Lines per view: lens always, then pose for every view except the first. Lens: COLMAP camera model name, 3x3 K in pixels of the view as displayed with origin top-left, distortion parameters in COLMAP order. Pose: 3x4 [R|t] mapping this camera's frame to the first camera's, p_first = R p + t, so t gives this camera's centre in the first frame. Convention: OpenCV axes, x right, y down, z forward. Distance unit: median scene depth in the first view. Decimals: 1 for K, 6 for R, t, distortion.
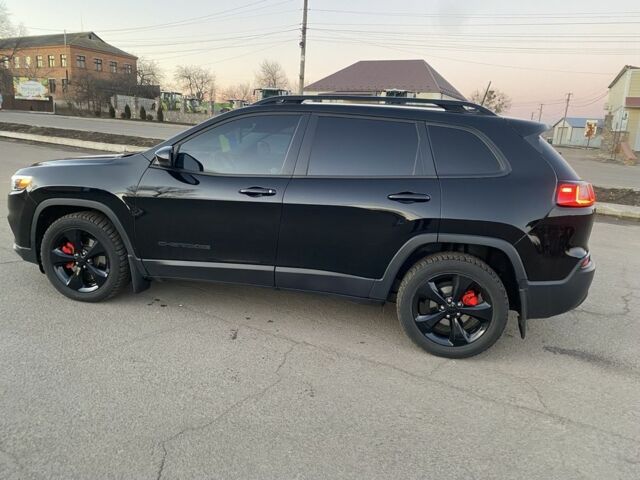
lens RADIAL K [[525.2, 0, 320.0], [0, 525.2, 240.0], [0, 0, 1]] dist [0.014321, -0.003155]
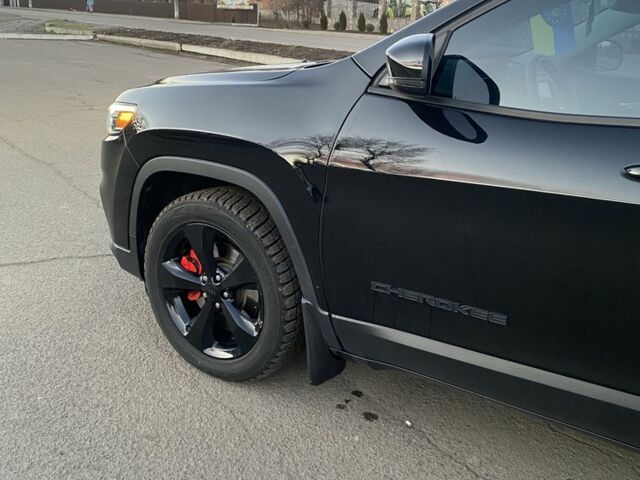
lens RADIAL K [[525.2, 0, 320.0], [0, 525.2, 240.0], [0, 0, 1]] dist [0.014321, -0.003155]
pose [[0.925199, 0.122005, -0.359335, -0.195788], [-0.076633, 0.987468, 0.137964, -0.078149], [0.371664, -0.100107, 0.922954, 0.593612]]
